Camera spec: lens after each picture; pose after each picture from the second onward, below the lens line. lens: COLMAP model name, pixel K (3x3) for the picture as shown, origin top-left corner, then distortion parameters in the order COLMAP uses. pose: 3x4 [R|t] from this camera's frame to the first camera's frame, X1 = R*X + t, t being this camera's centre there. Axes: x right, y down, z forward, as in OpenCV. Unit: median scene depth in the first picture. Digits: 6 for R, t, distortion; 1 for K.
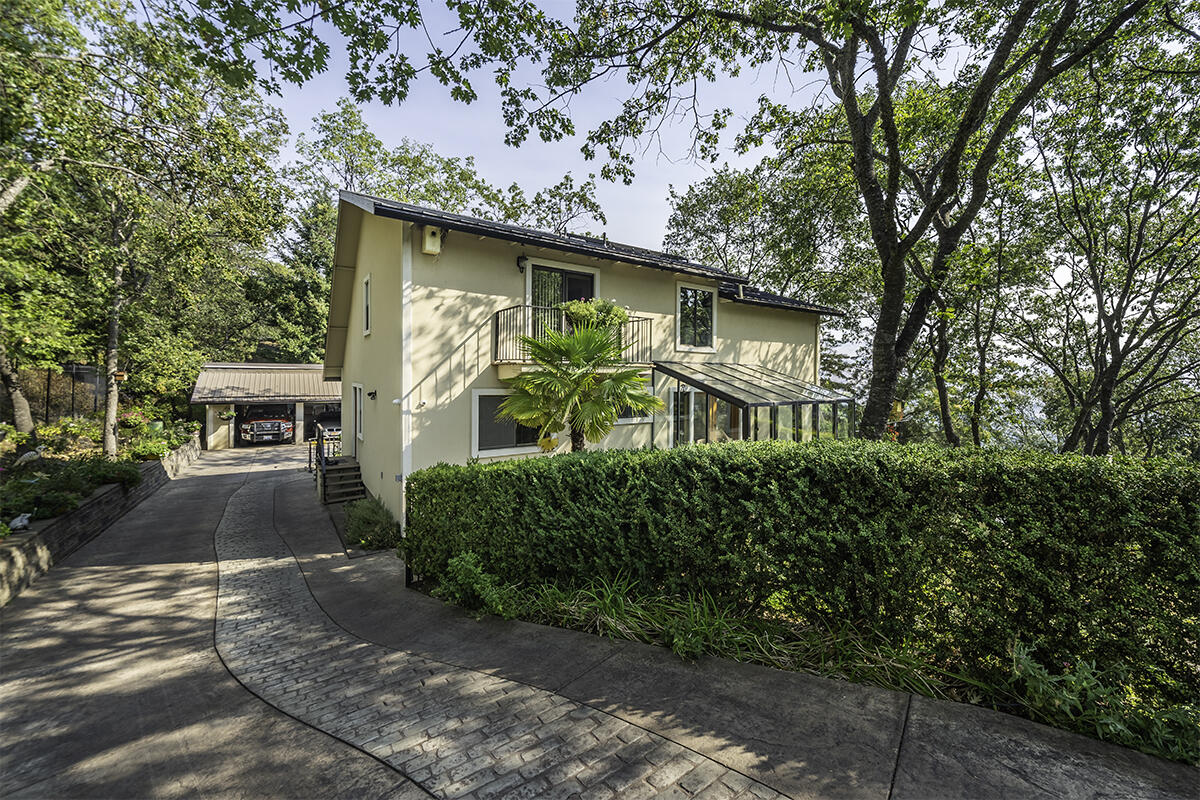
lens RADIAL K [[414.4, 0, 623.6], [0, 414.4, 376.6], [0, 0, 1]] dist [0.000200, 0.000208]
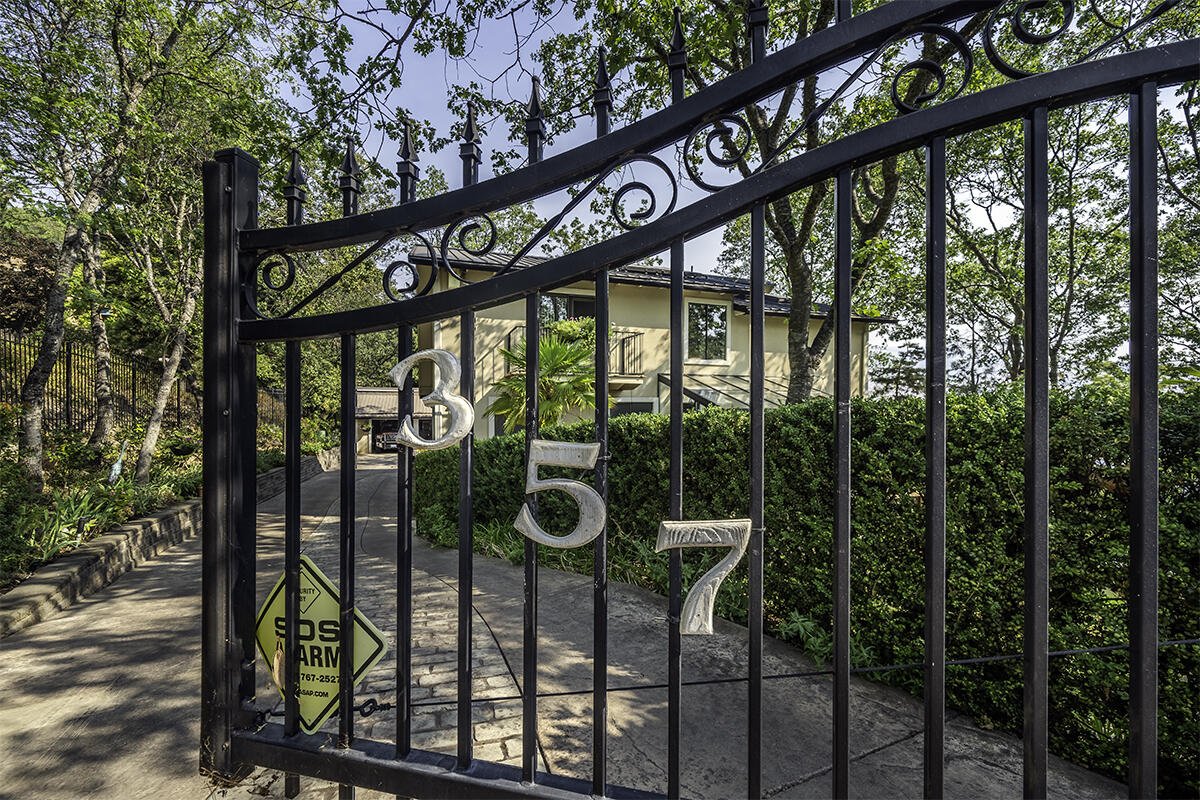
lens RADIAL K [[415.6, 0, 600.2], [0, 415.6, 405.8], [0, 0, 1]] dist [0.009192, 0.000002]
pose [[0.959109, -0.001301, -0.283033, 0.305594], [0.004311, 0.999941, 0.010011, 0.044497], [0.283003, -0.010822, 0.959058, -0.102959]]
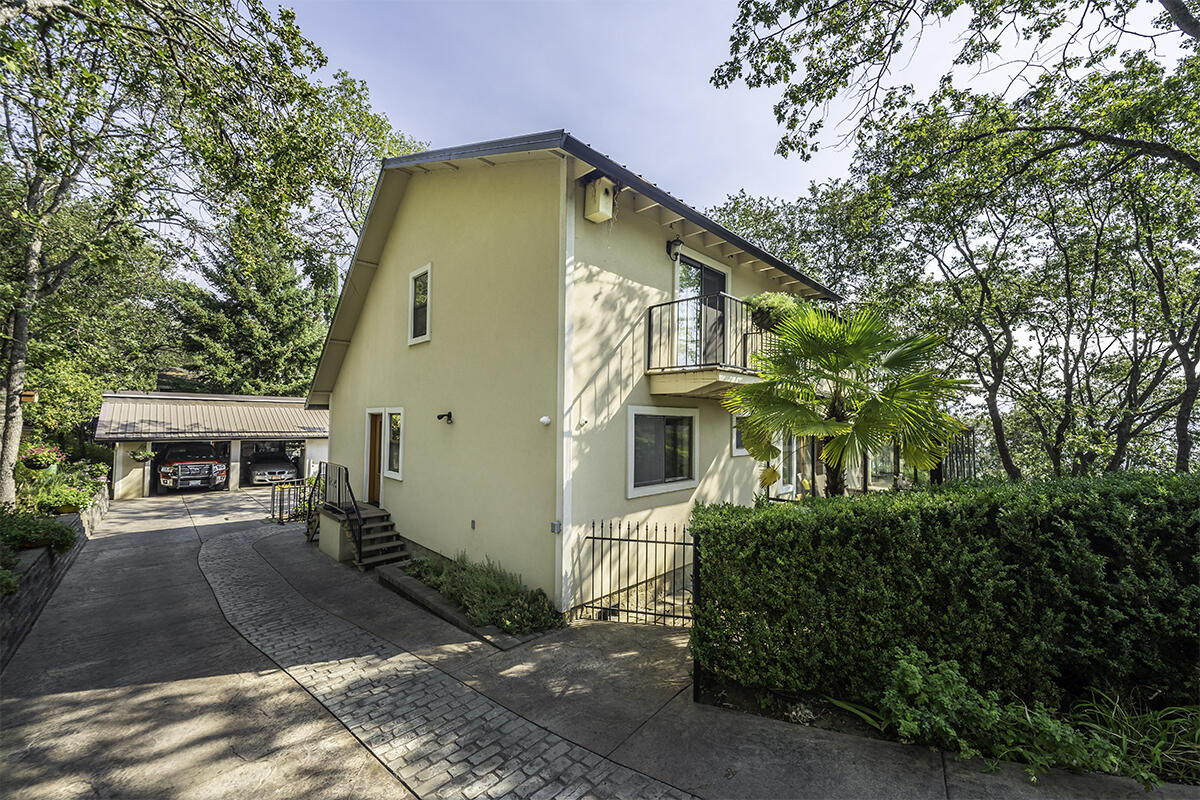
lens RADIAL K [[414.9, 0, 607.8], [0, 414.9, 403.1], [0, 0, 1]] dist [-0.000356, -0.000302]
pose [[0.991468, 0.009330, 0.130017, -0.497665], [-0.004488, 0.999287, -0.037484, 0.053047], [-0.130274, 0.036581, 0.990803, 0.252005]]
